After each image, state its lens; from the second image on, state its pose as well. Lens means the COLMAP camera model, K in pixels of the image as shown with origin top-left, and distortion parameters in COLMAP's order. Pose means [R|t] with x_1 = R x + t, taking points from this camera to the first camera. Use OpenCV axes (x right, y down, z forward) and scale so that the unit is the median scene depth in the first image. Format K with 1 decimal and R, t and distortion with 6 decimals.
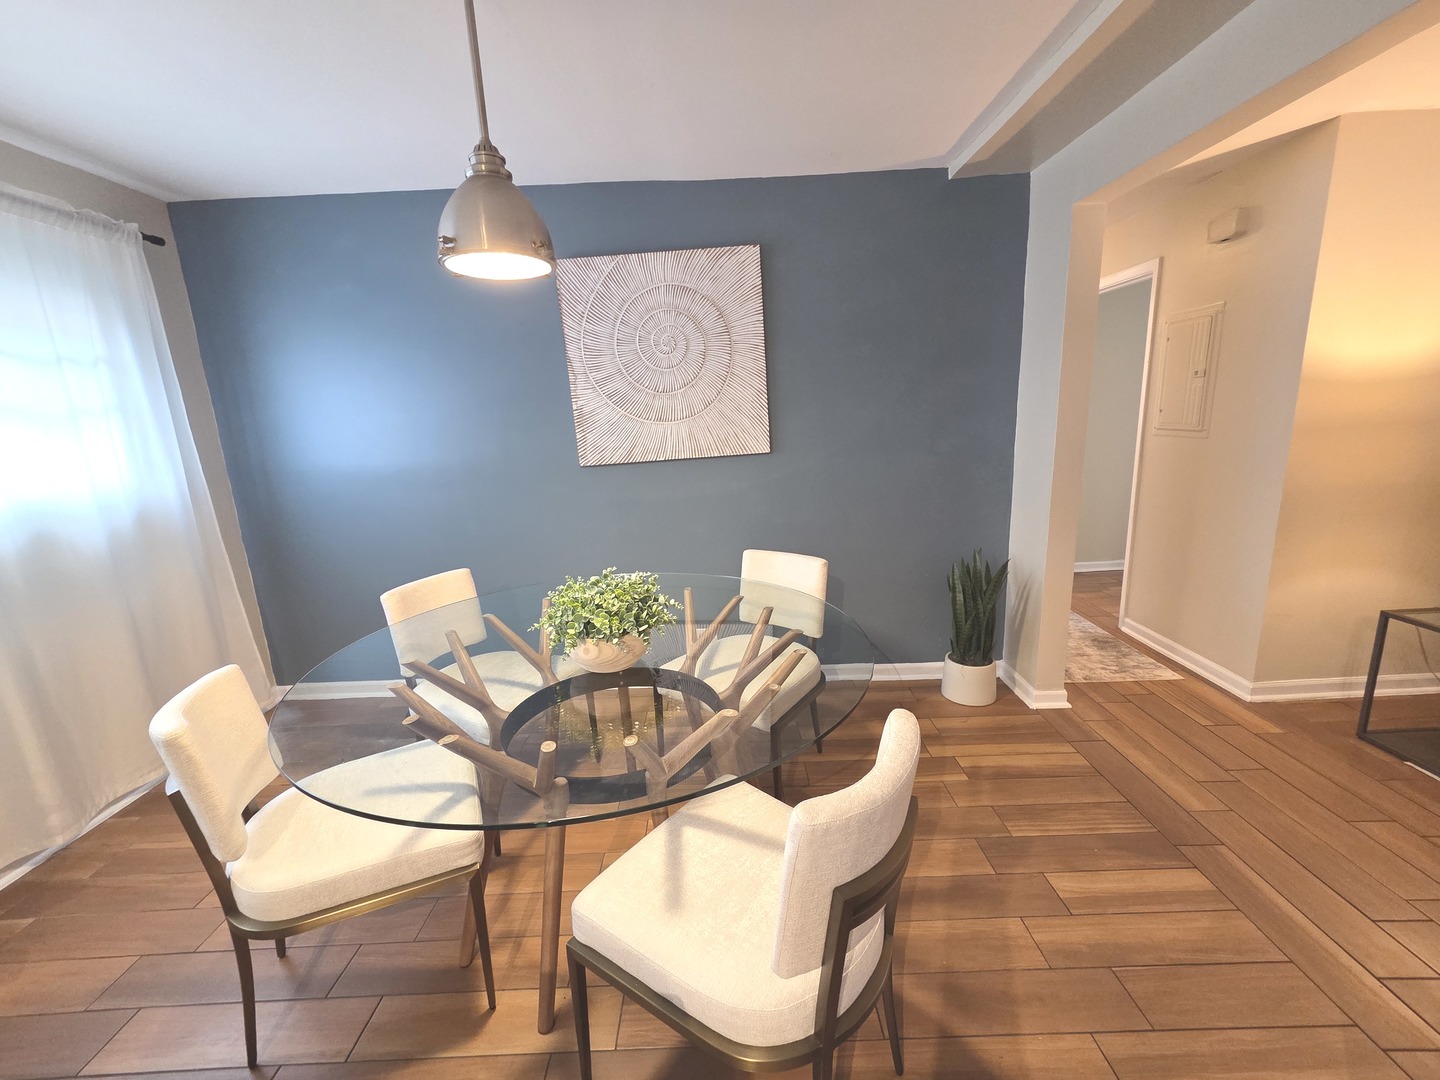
lens RADIAL K [[591.8, 0, 722.3], [0, 591.8, 538.7], [0, 0, 1]] dist [0.003394, -0.000413]
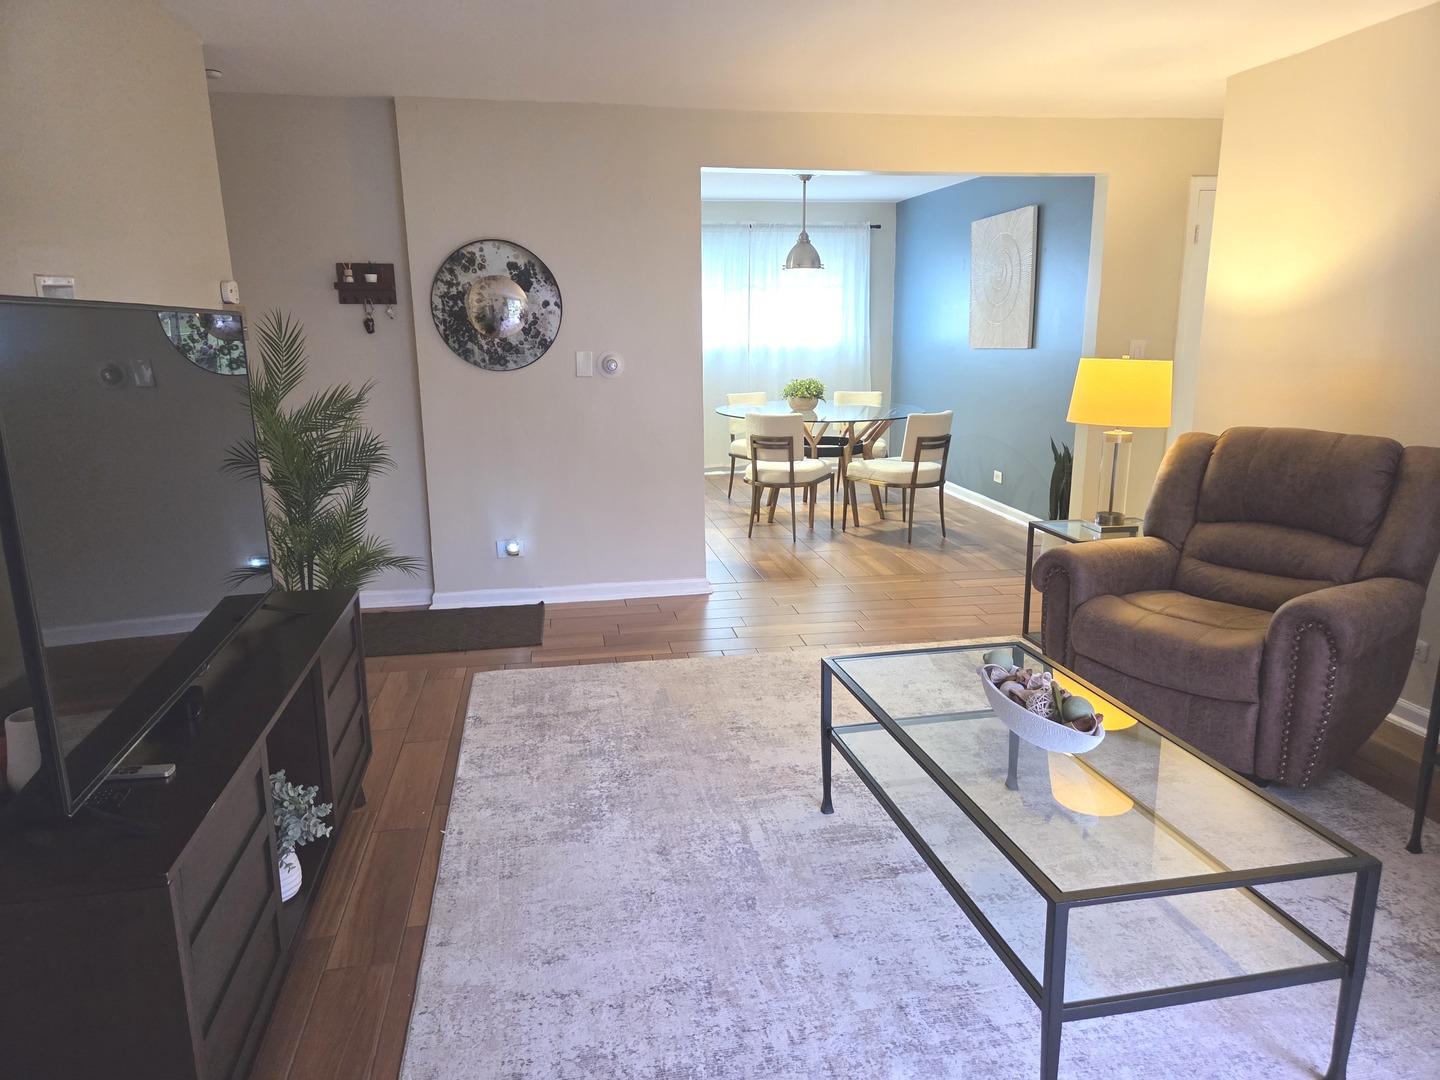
lens RADIAL K [[972.3, 0, 720.0], [0, 972.3, 540.0], [0, 0, 1]] dist [0.082224, -0.089568]
pose [[0.181881, 0.261214, -0.947991, 2.380781], [-0.207741, 0.952518, 0.222604, -0.083823], [0.961126, 0.156450, 0.227510, -0.167450]]
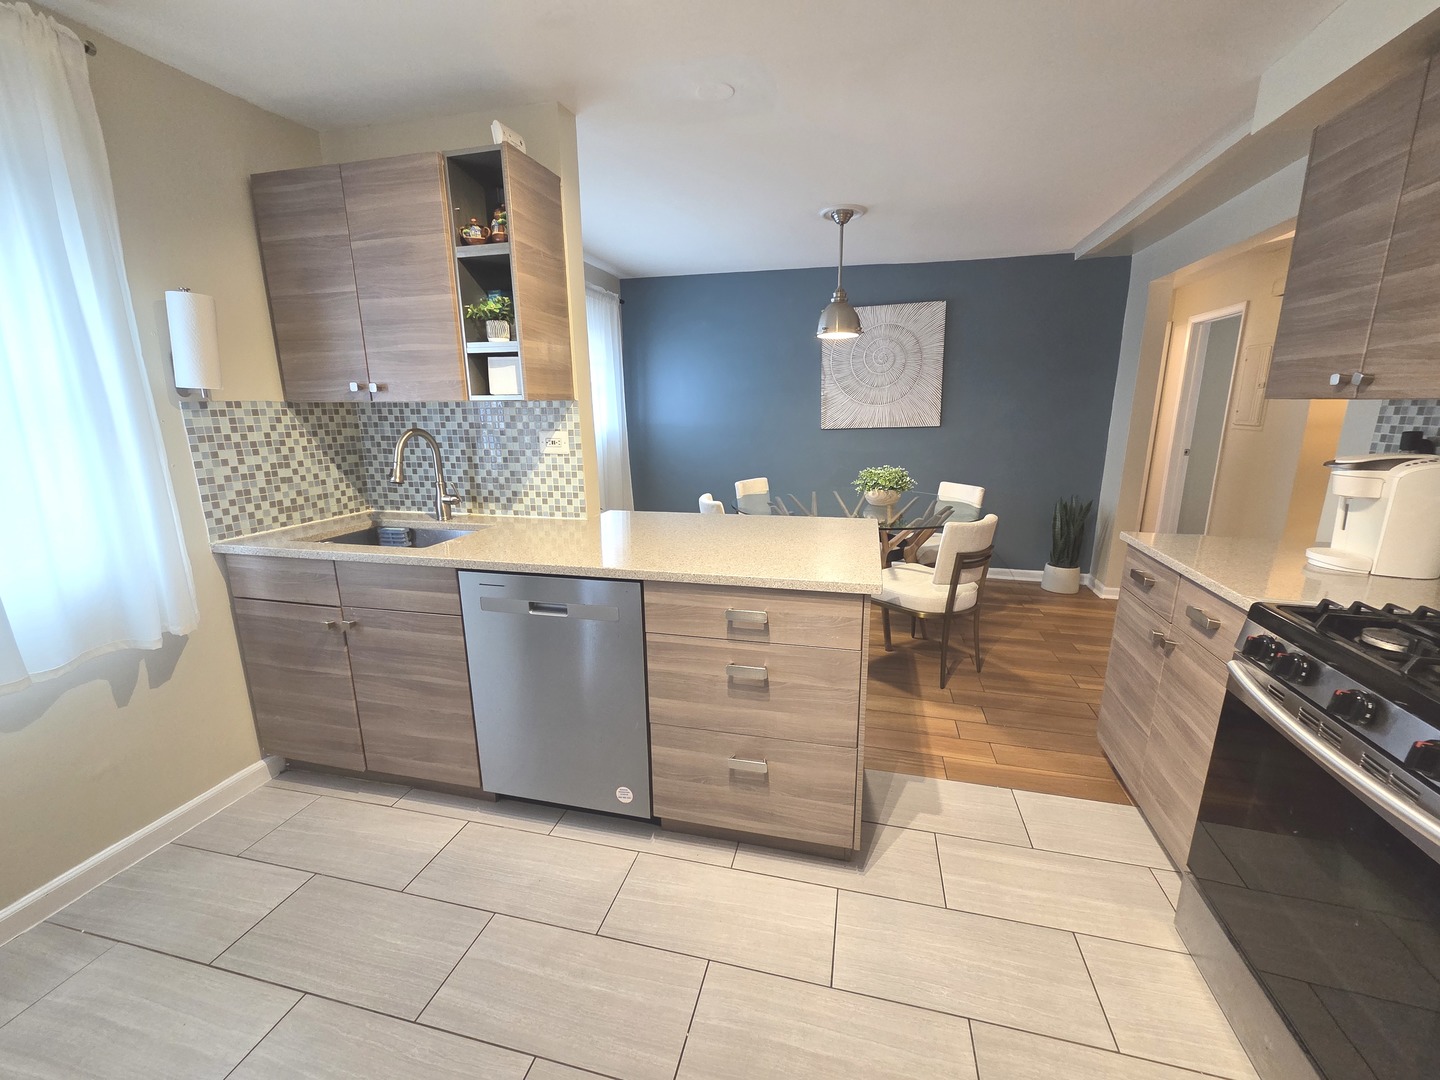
lens RADIAL K [[591.8, 0, 722.3], [0, 591.8, 538.7], [0, 0, 1]] dist [0.003394, -0.000413]
pose [[0.968031, 0.092246, -0.233254, -0.094179], [-0.087838, 0.995706, 0.029237, 0.175710], [0.234949, -0.007814, 0.971976, -0.760881]]
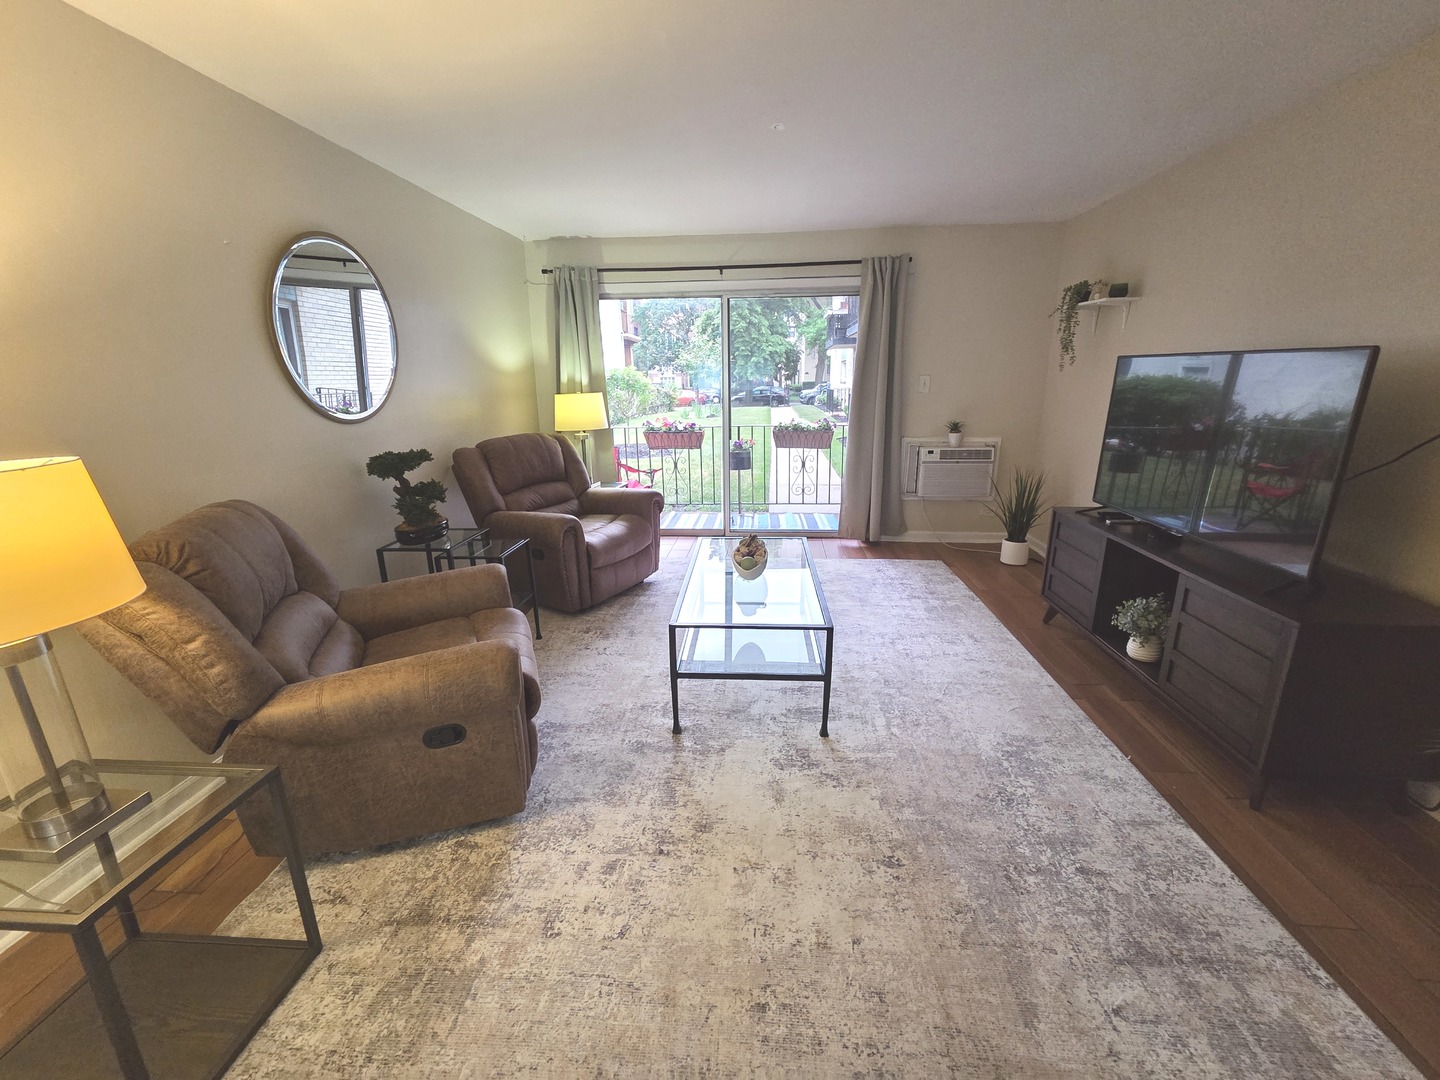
lens RADIAL K [[588.3, 0, 721.5], [0, 588.3, 544.2], [0, 0, 1]] dist [0.002257, 0.000272]
pose [[0.079839, -0.224965, 0.971090, 0.695960], [0.221381, 0.953872, 0.202775, -0.066469], [-0.971914, 0.198792, 0.125959, 0.211659]]
